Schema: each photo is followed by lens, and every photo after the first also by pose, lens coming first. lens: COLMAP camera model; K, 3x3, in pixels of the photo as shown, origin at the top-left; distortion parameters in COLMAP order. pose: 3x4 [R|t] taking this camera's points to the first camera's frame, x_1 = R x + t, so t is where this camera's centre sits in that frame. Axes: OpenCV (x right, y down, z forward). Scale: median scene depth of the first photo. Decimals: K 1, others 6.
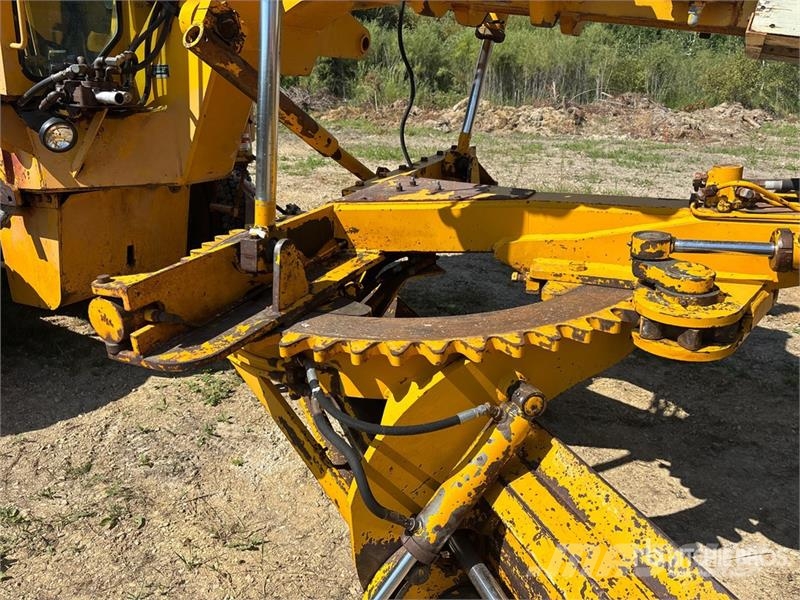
lens RADIAL K [[609.8, 0, 395.1], [0, 609.8, 295.8], [0, 0, 1]] dist [0.045926, -0.057622]
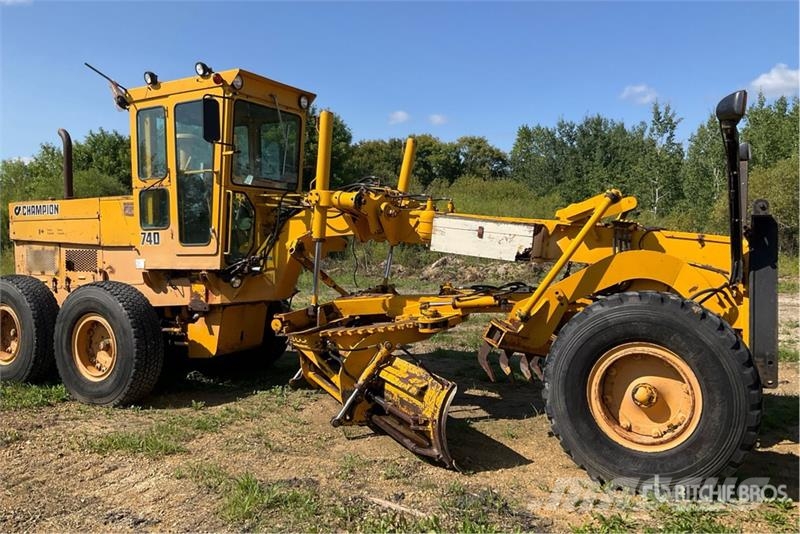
lens RADIAL K [[659.0, 0, 404.9], [0, 659.0, 273.6], [0, 0, 1]] dist [0.072339, -0.141442]
pose [[0.999315, -0.030935, 0.020321, 0.204295], [0.035416, 0.958731, -0.282100, 0.711989], [-0.010756, 0.282626, 0.959170, -2.357681]]
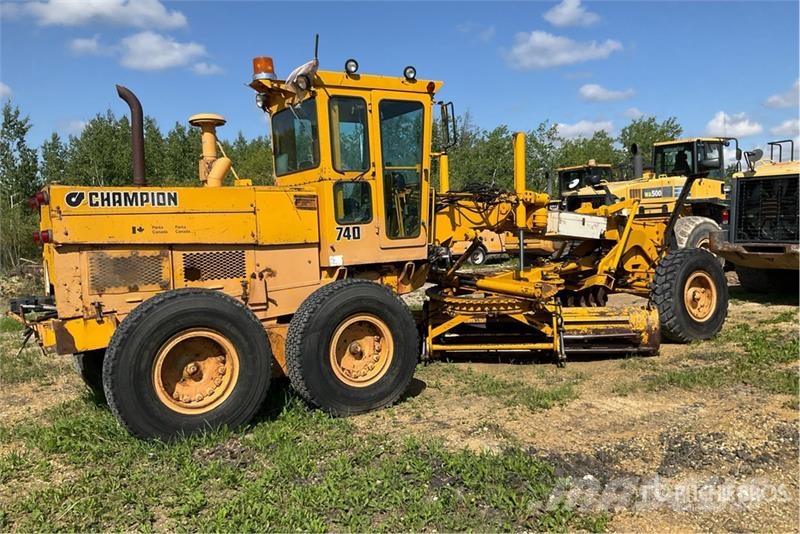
lens RADIAL K [[659.0, 0, 400.3], [0, 659.0, 265.6], [0, 0, 1]] dist [0.072339, -0.141442]
pose [[0.467715, -0.085593, 0.879725, -4.377320], [0.340631, 0.935875, -0.090043, -0.046382], [-0.815606, 0.341776, 0.466879, -0.537251]]
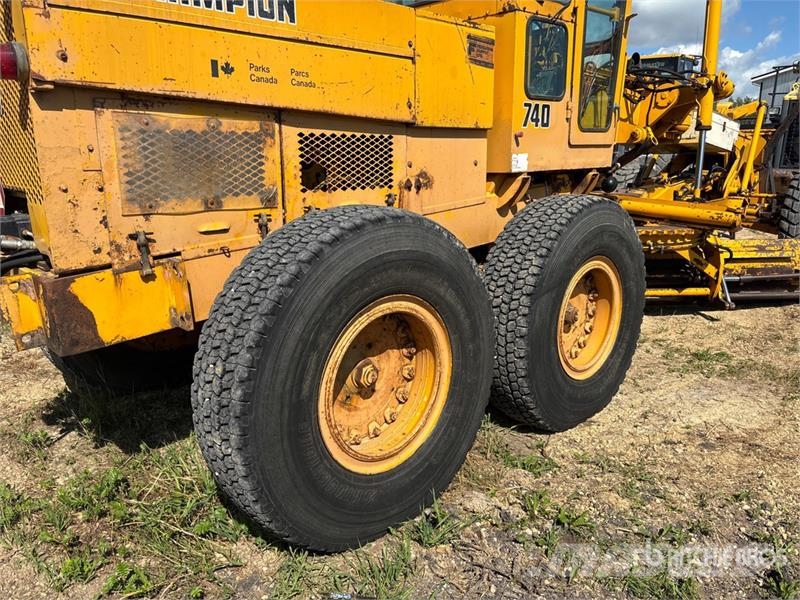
lens RADIAL K [[609.8, 0, 400.6], [0, 609.8, 299.5], [0, 0, 1]] dist [0.045926, -0.057622]
pose [[0.282535, -0.246539, 0.927034, -3.371556], [0.327600, 0.933104, 0.148310, -0.533076], [-0.901583, 0.261793, 0.344401, 1.248425]]
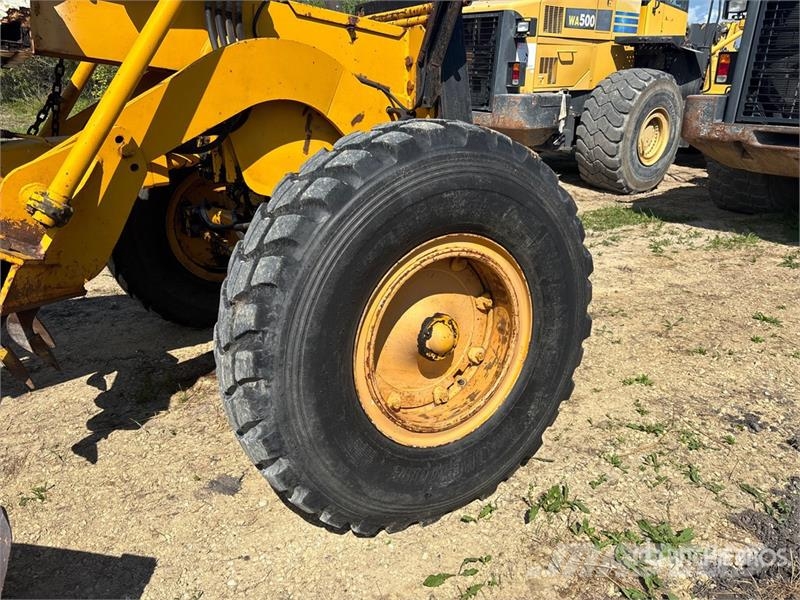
lens RADIAL K [[609.8, 0, 399.0], [0, 609.8, 296.2], [0, 0, 1]] dist [0.045926, -0.057622]
pose [[0.455716, -0.294838, 0.839877, 0.167983], [0.286742, 0.941877, 0.175060, 0.201045], [-0.842675, 0.161050, 0.513771, -0.446992]]
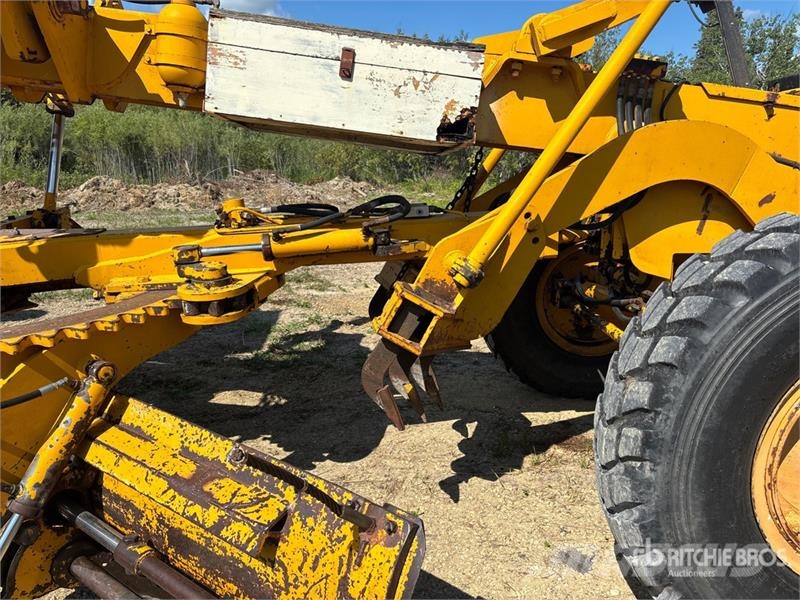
lens RADIAL K [[609.8, 0, 406.0], [0, 609.8, 299.4], [0, 0, 1]] dist [0.045926, -0.057622]
pose [[0.845639, -0.128713, 0.518004, 0.084052], [0.187309, 0.980330, -0.062190, 0.180922], [-0.499811, 0.149617, 0.853114, -0.402997]]
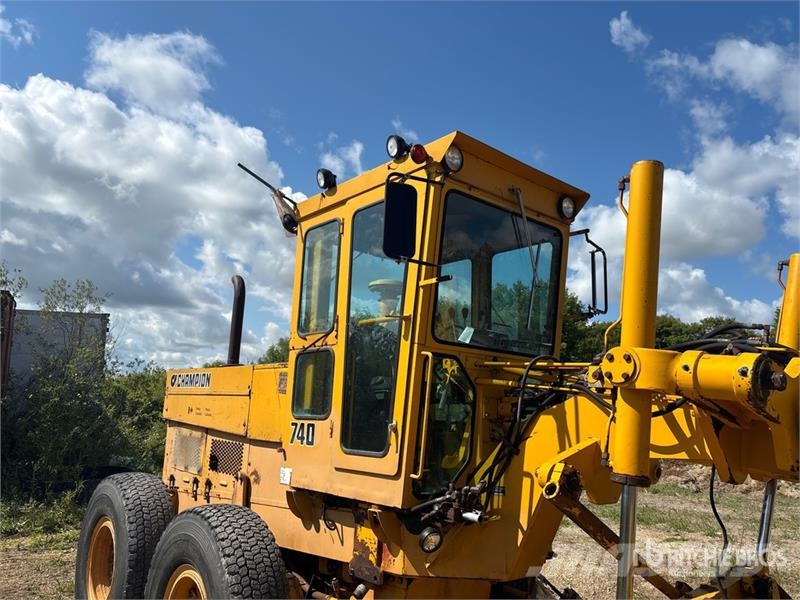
lens RADIAL K [[609.8, 0, 397.4], [0, 609.8, 296.6], [0, 0, 1]] dist [0.045926, -0.057622]
pose [[0.941423, -0.044707, -0.334251, -0.161761], [-0.131971, 0.863282, -0.487164, -0.063504], [0.310333, 0.502739, 0.806813, -0.498232]]
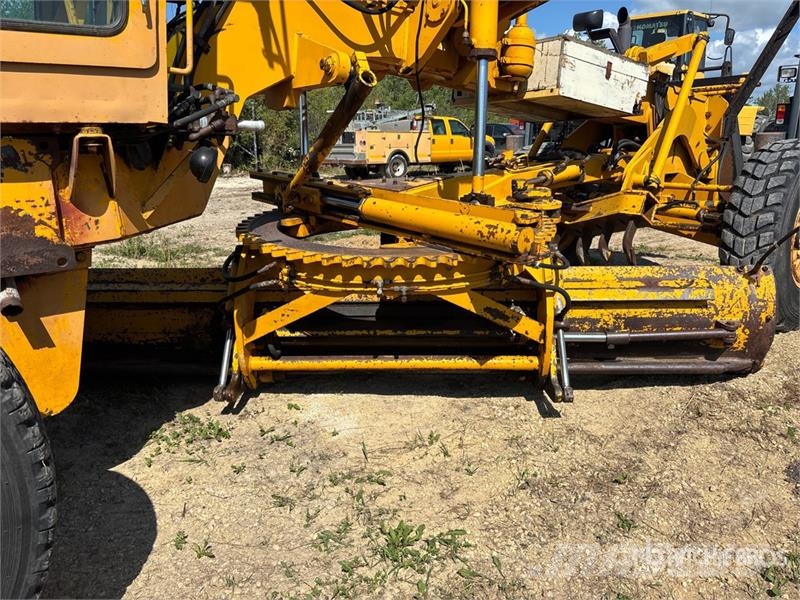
lens RADIAL K [[609.8, 0, 402.3], [0, 609.8, 299.7], [0, 0, 1]] dist [0.045926, -0.057622]
pose [[0.366715, -0.252240, 0.895486, -1.643871], [0.327645, 0.935891, 0.129446, -0.104476], [-0.870729, 0.245932, 0.425851, 0.453624]]
